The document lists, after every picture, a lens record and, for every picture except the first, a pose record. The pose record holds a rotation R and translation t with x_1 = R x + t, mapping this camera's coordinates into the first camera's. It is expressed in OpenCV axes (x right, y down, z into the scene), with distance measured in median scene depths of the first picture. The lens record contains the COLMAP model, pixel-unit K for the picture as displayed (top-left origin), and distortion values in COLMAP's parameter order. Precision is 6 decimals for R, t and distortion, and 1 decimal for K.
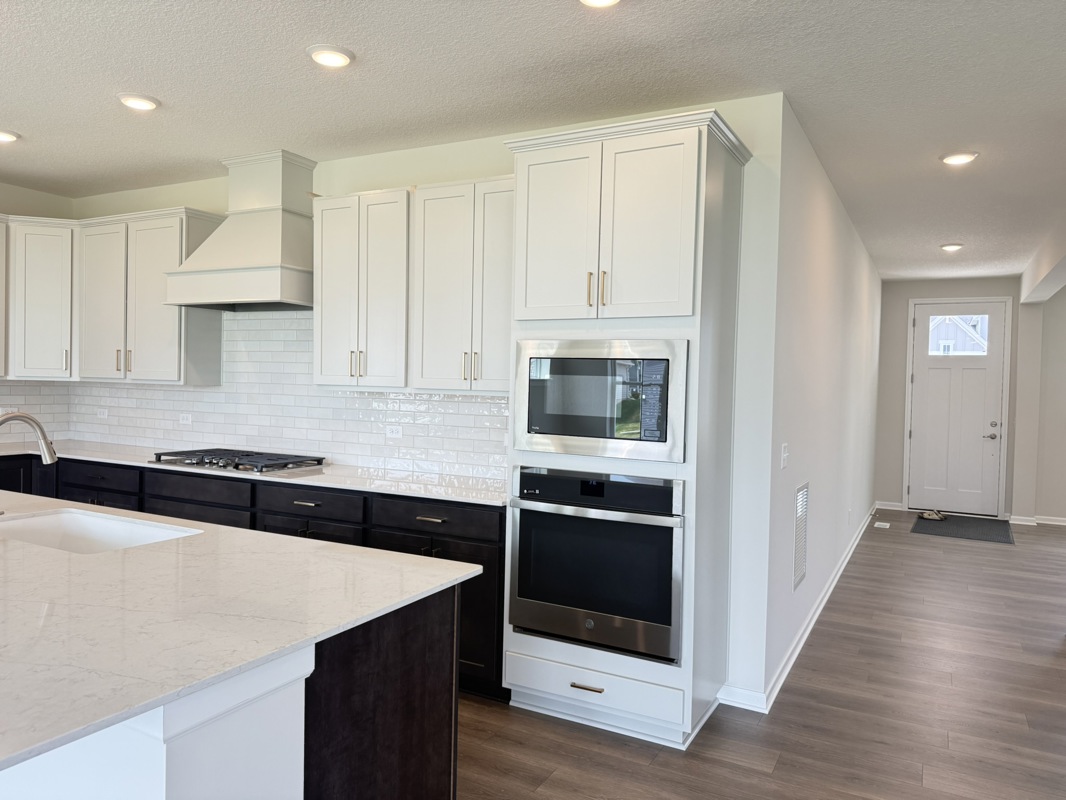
lens RADIAL K [[757.9, 0, 530.7], [0, 757.9, 402.3], [0, 0, 1]] dist [0.066166, -0.023313]
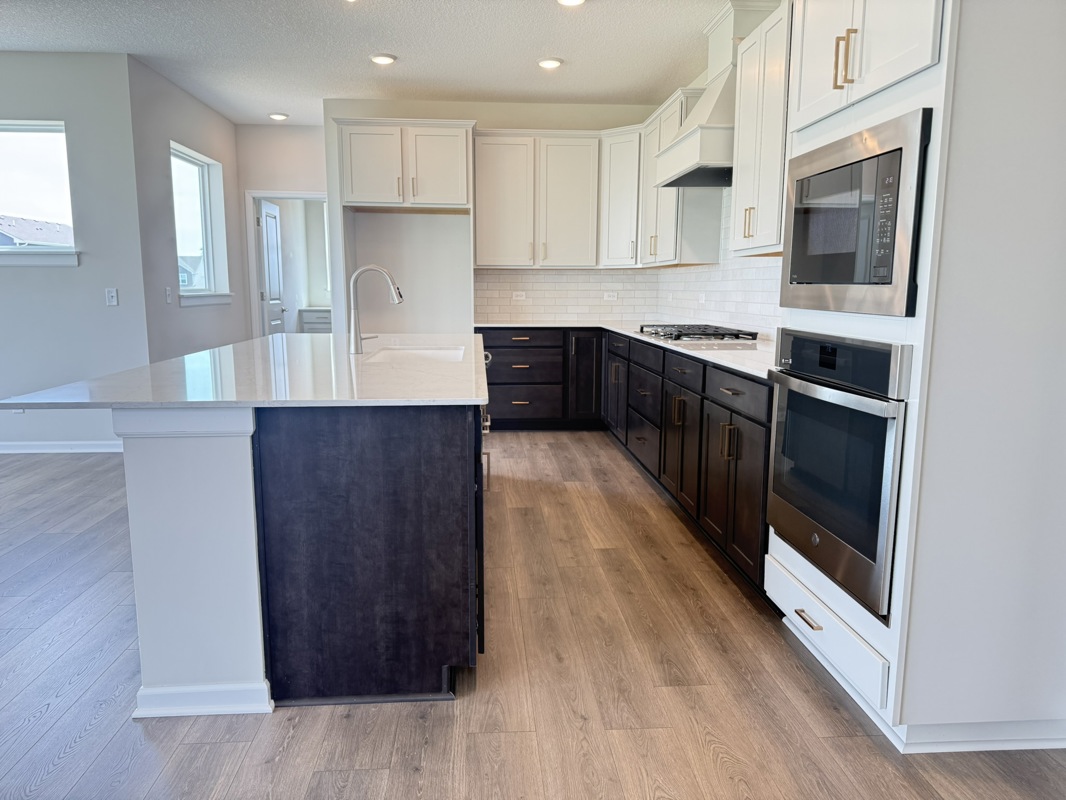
lens RADIAL K [[757.9, 0, 531.9], [0, 757.9, 401.2], [0, 0, 1]] dist [0.066166, -0.023313]
pose [[0.533555, 0.104261, -0.839314, 0.419196], [-0.016956, 0.993492, 0.112635, 0.060607], [0.845595, -0.045866, 0.531851, 0.291899]]
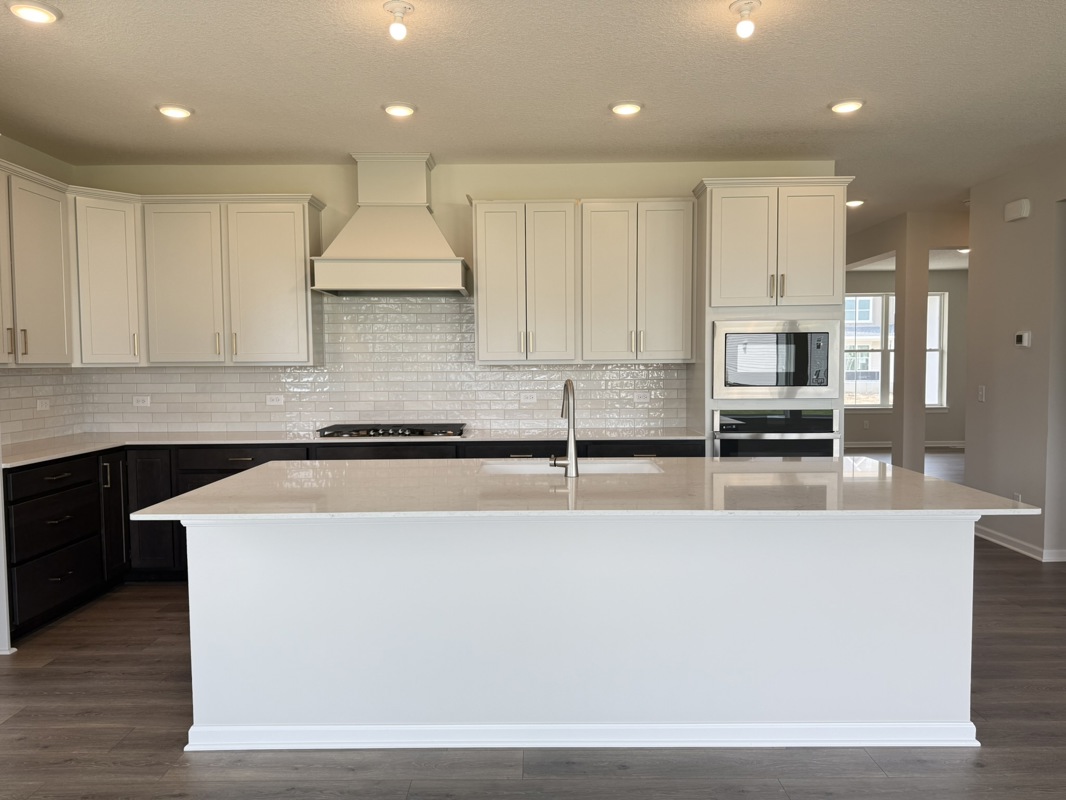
lens RADIAL K [[757.9, 0, 533.4], [0, 757.9, 402.4], [0, 0, 1]] dist [0.066166, -0.023313]
pose [[0.874985, -0.056673, 0.480822, -0.817234], [0.042593, 0.998285, 0.040155, -0.001699], [-0.482274, -0.014655, 0.875898, -0.065485]]
